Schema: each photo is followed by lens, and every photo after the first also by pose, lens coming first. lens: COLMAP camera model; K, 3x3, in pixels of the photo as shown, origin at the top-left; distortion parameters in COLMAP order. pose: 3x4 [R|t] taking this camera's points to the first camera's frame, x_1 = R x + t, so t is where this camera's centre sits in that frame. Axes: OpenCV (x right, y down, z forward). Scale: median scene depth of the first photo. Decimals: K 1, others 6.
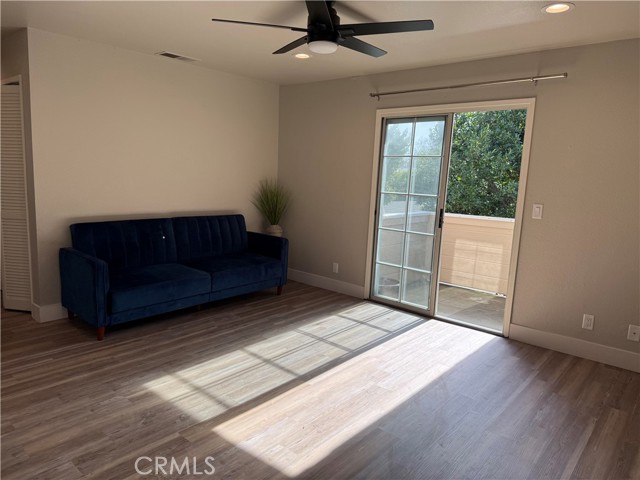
lens RADIAL K [[450.6, 0, 317.9], [0, 450.6, 242.5], [0, 0, 1]] dist [0.096267, -0.137009]
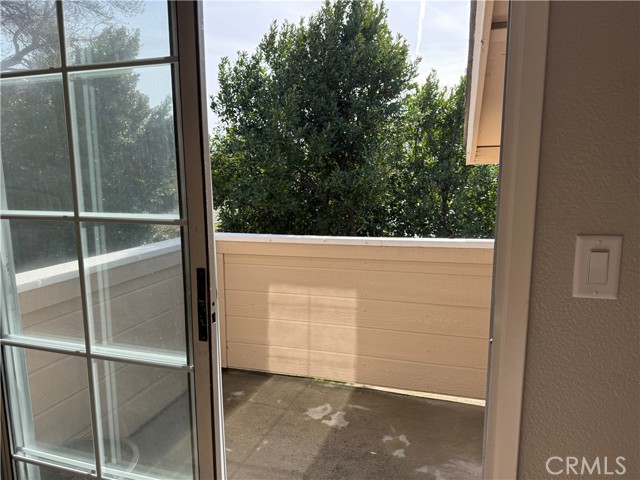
lens RADIAL K [[450.6, 0, 317.9], [0, 450.6, 242.5], [0, 0, 1]] dist [0.096267, -0.137009]
pose [[0.914150, -0.110067, 0.390148, 0.167583], [0.108669, 0.993745, 0.025730, -0.062776], [-0.390540, 0.018876, 0.920393, 0.526597]]
